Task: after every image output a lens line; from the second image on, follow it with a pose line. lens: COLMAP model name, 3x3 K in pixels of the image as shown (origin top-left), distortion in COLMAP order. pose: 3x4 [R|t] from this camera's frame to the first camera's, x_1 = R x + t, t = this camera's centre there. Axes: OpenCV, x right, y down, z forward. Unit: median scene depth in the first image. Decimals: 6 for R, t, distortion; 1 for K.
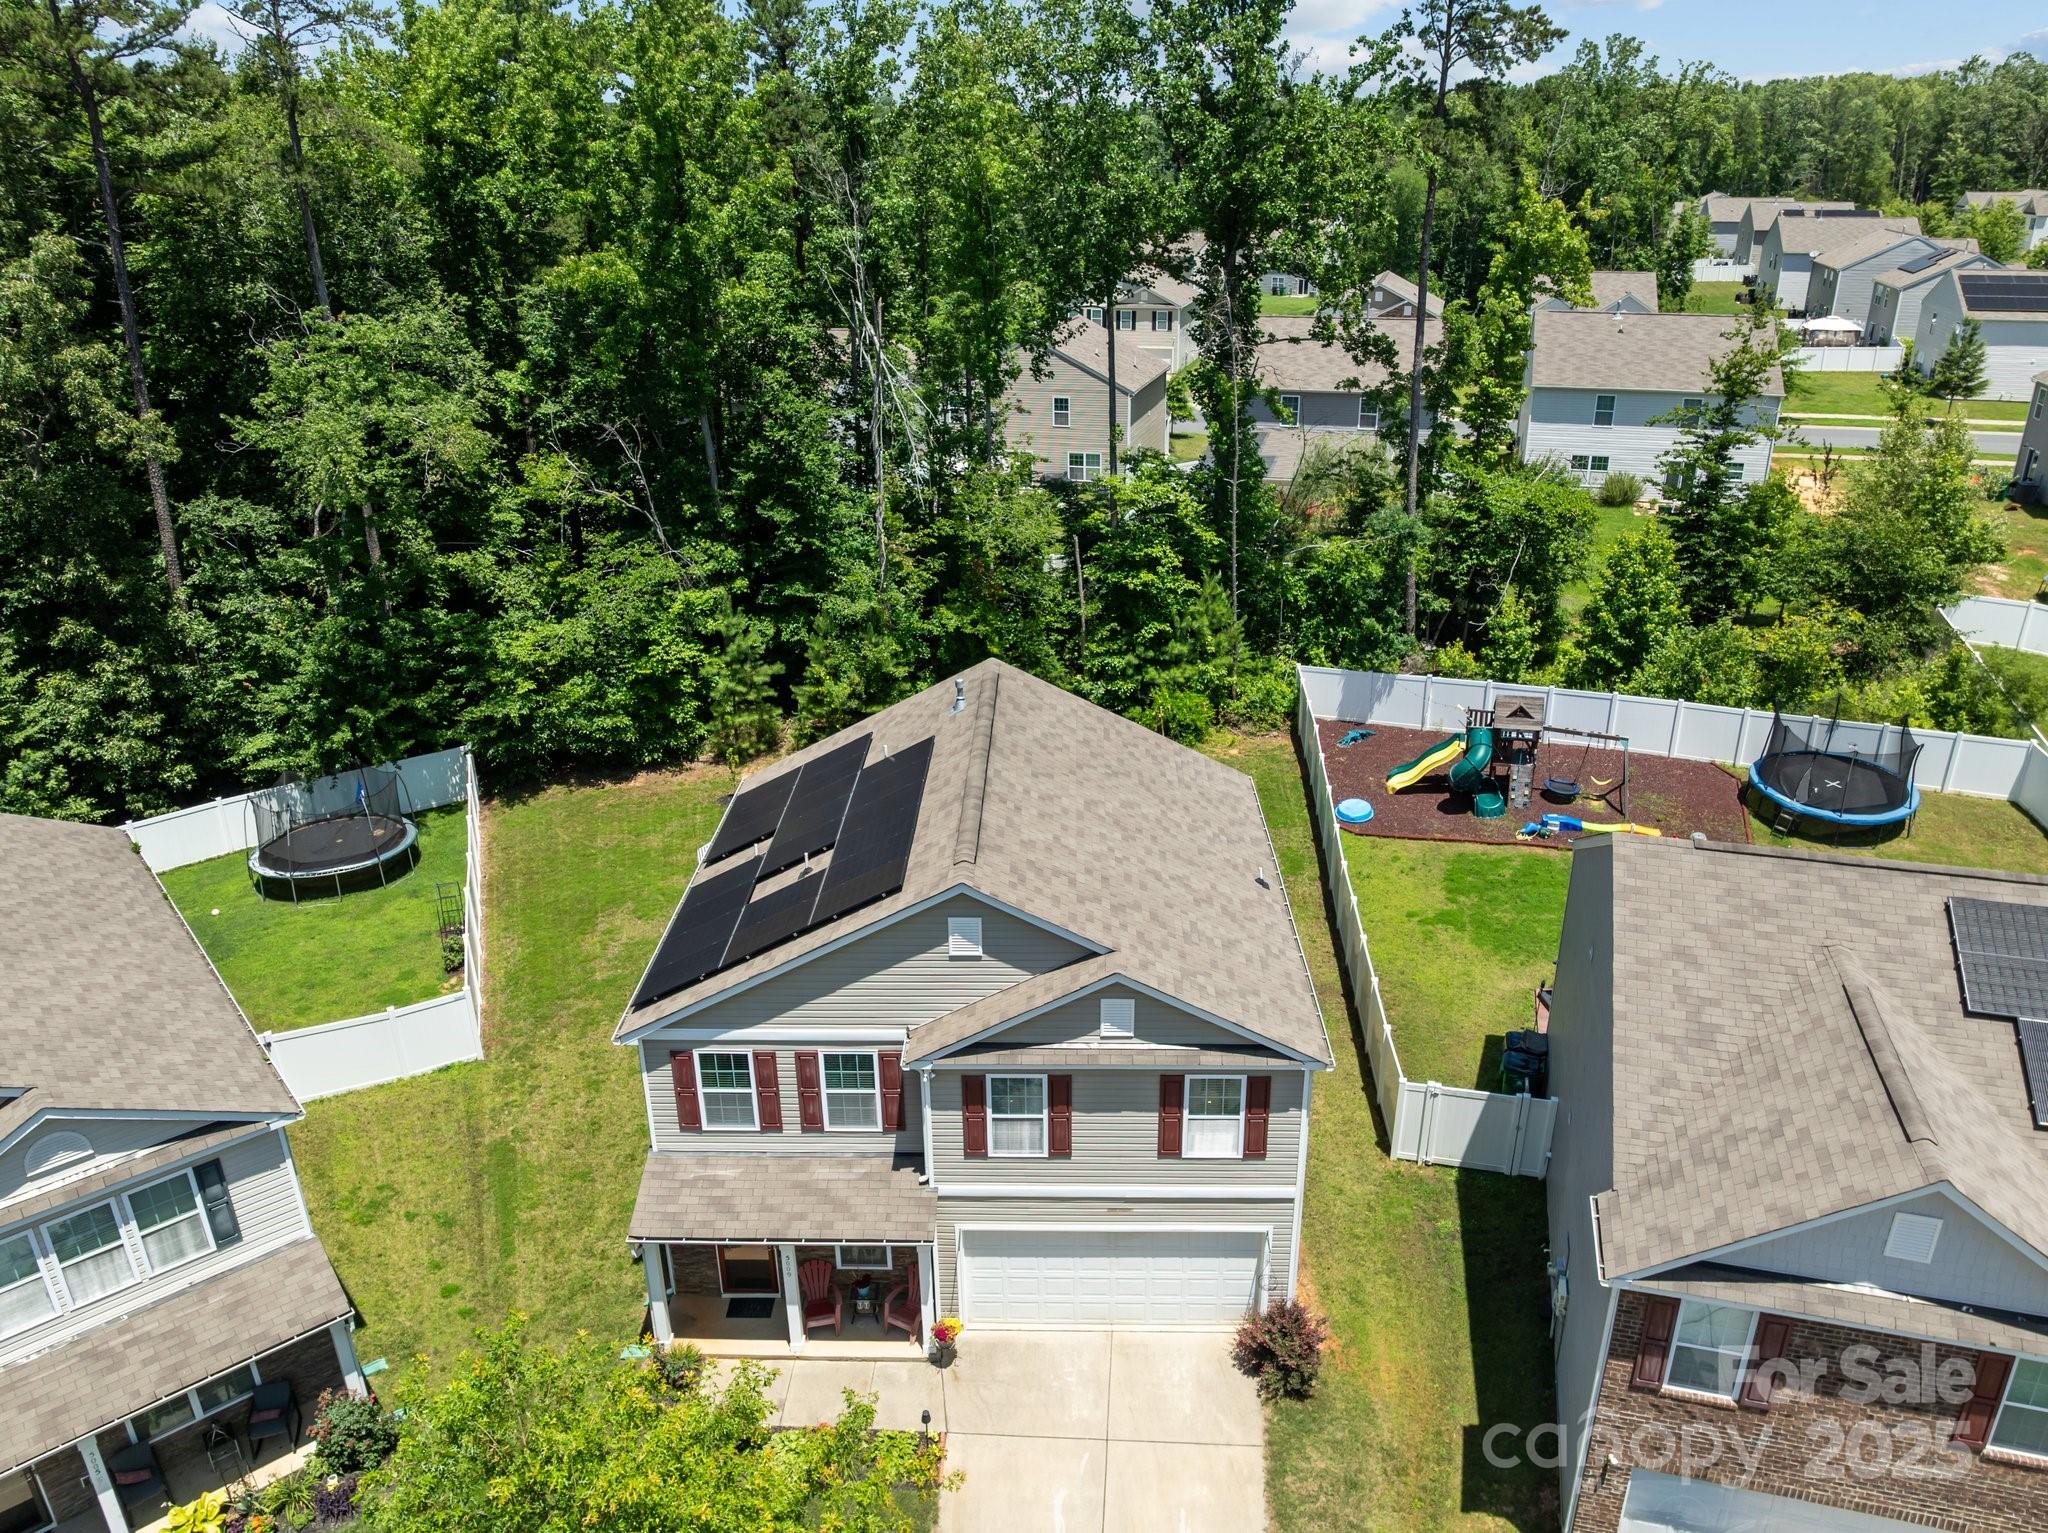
lens RADIAL K [[1420.3, 0, 1033.3], [0, 1420.3, 760.2], [0, 0, 1]] dist [-0.032062, 0.001138]
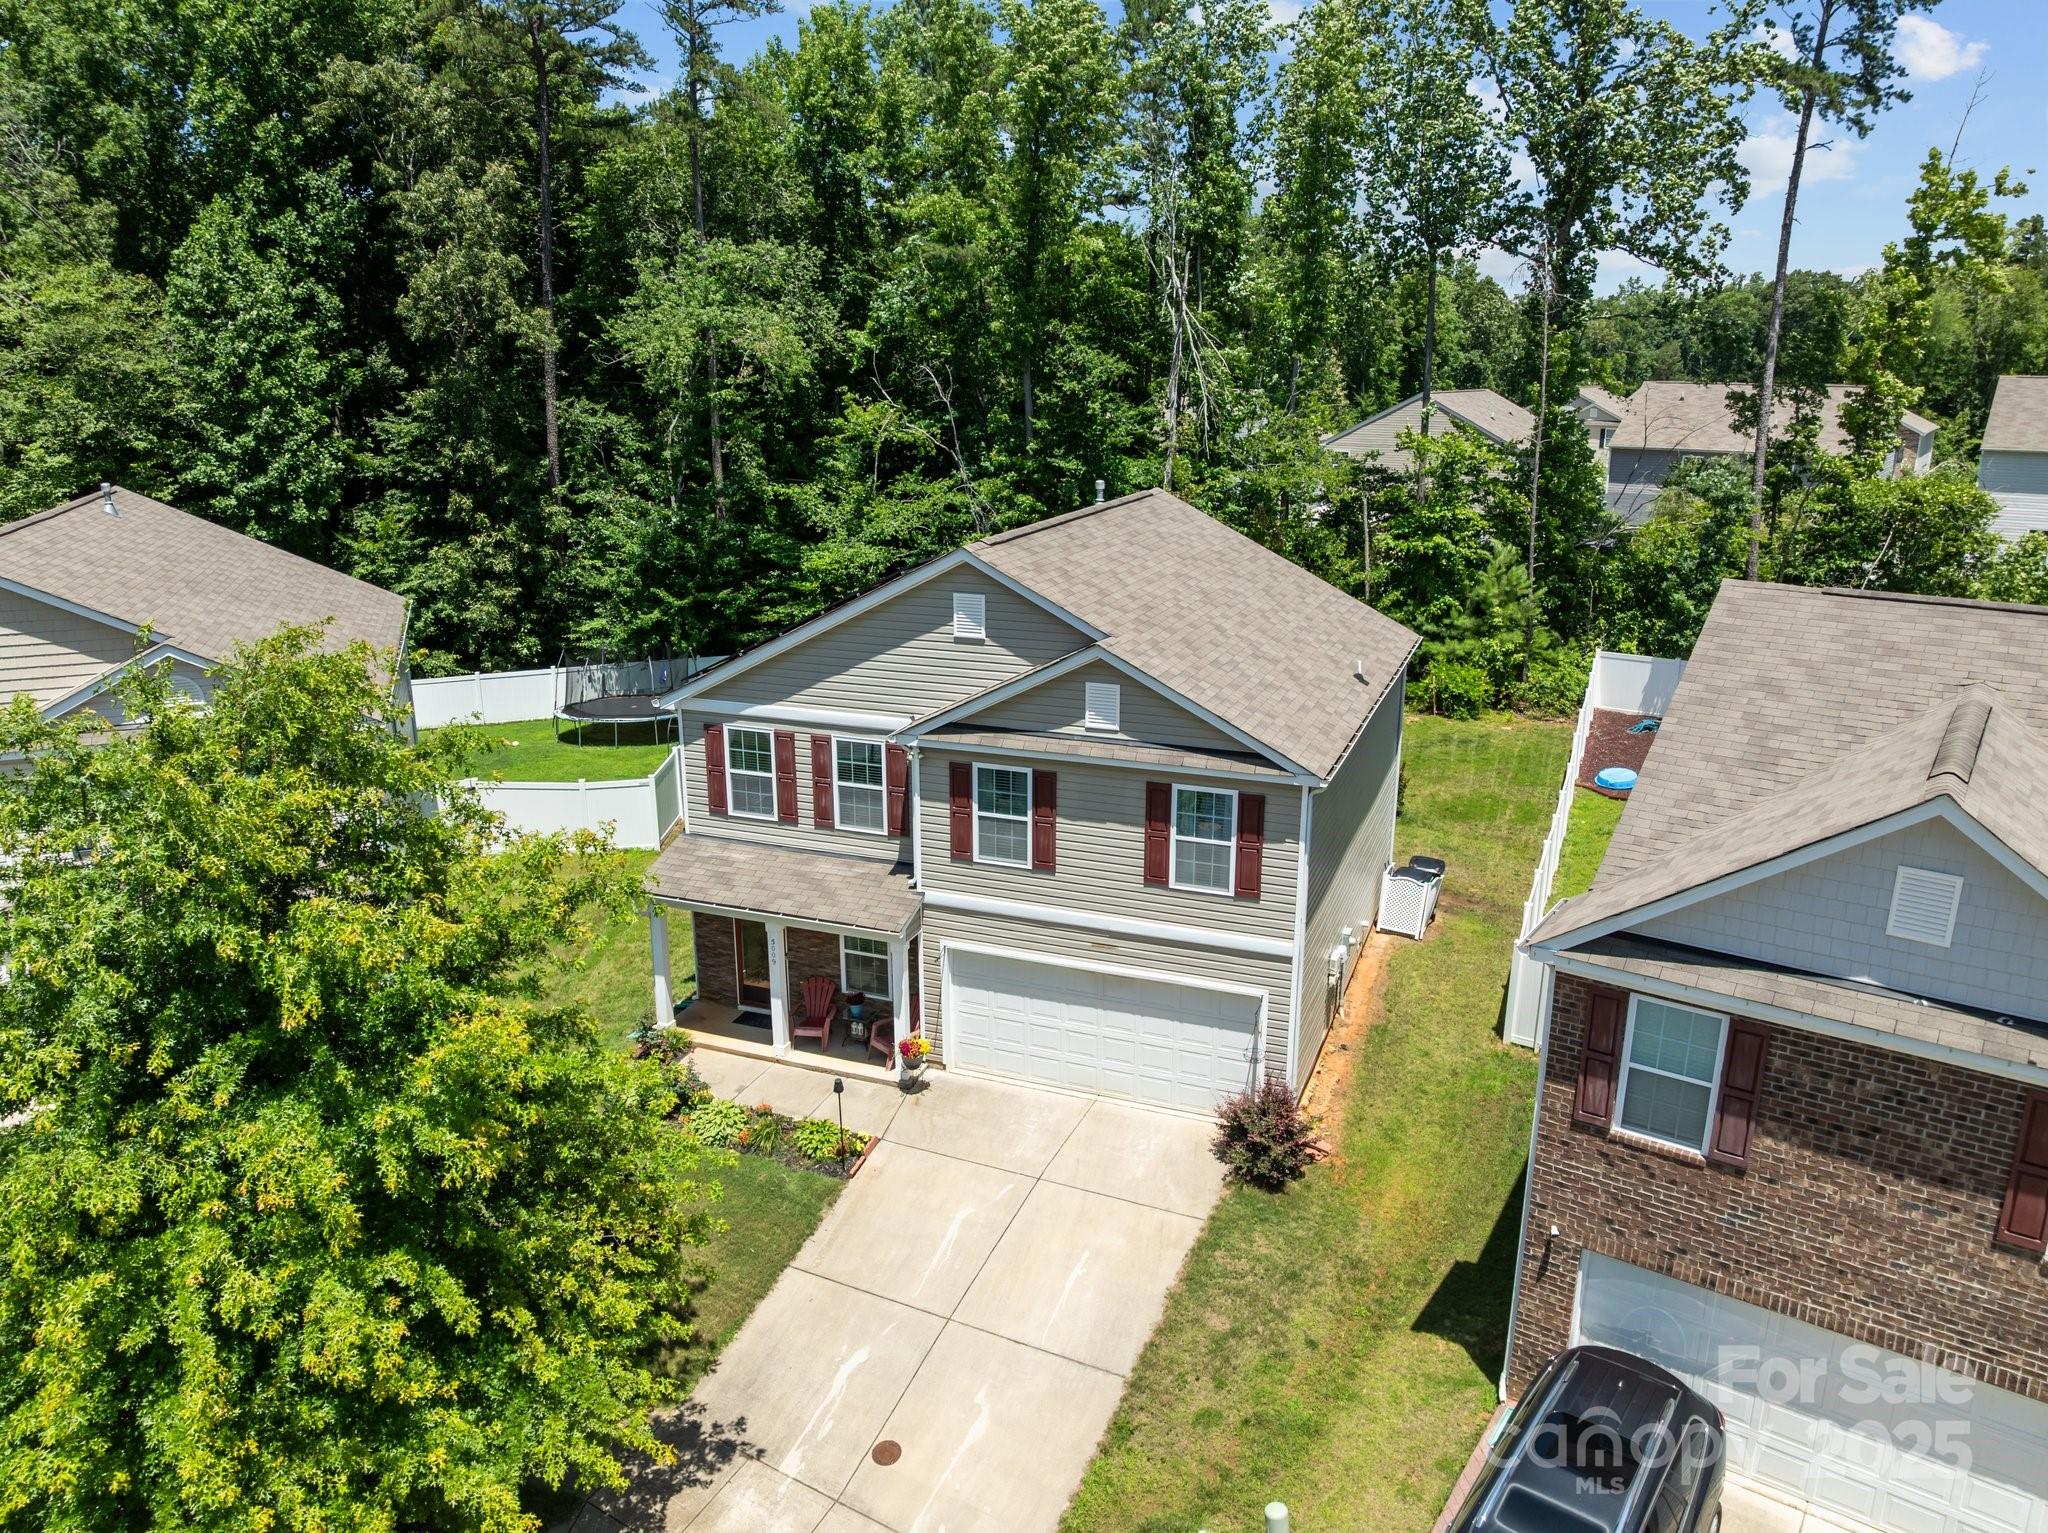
lens RADIAL K [[1420.3, 0, 1033.3], [0, 1420.3, 760.2], [0, 0, 1]] dist [-0.032062, 0.001138]
pose [[0.942195, 0.105911, -0.317885, 0.299075], [-0.142315, 0.985395, -0.093505, 0.292649], [0.303339, 0.133340, 0.943507, 0.101205]]
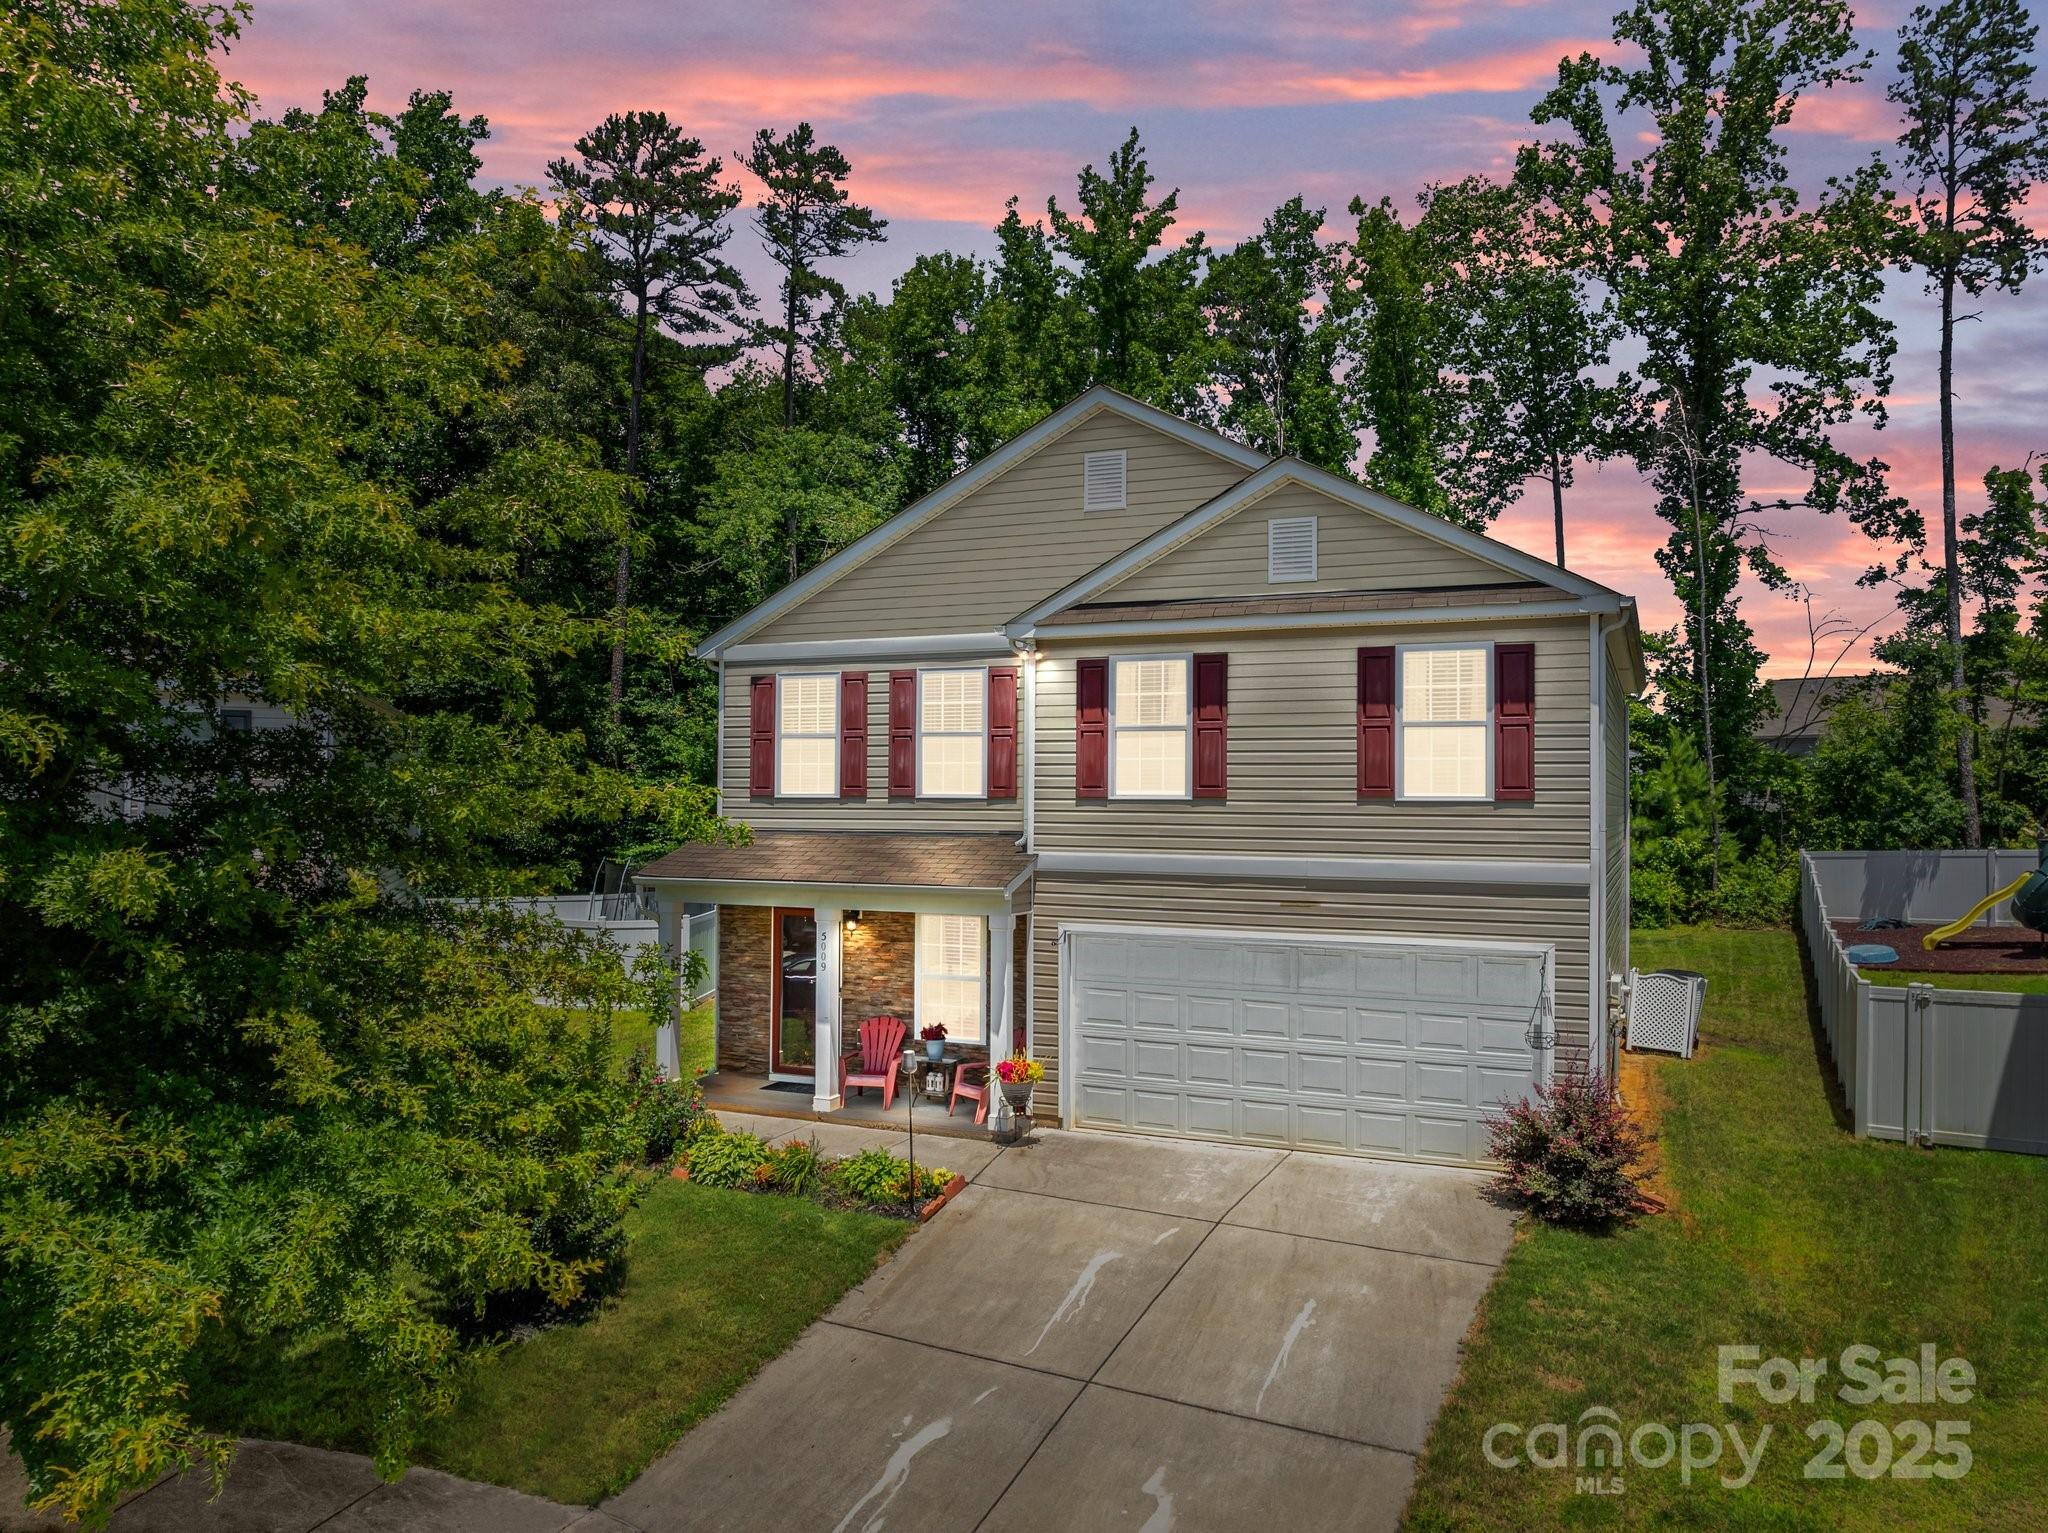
lens RADIAL K [[1427.4, 0, 1024.0], [0, 1427.4, 766.5], [0, 0, 1]] dist [-0.042682, -0.003587]
pose [[0.922299, 0.007789, -0.386399, 0.194880], [-0.163459, 0.913832, -0.371741, 0.522224], [0.350209, 0.406017, 0.844100, 0.393200]]
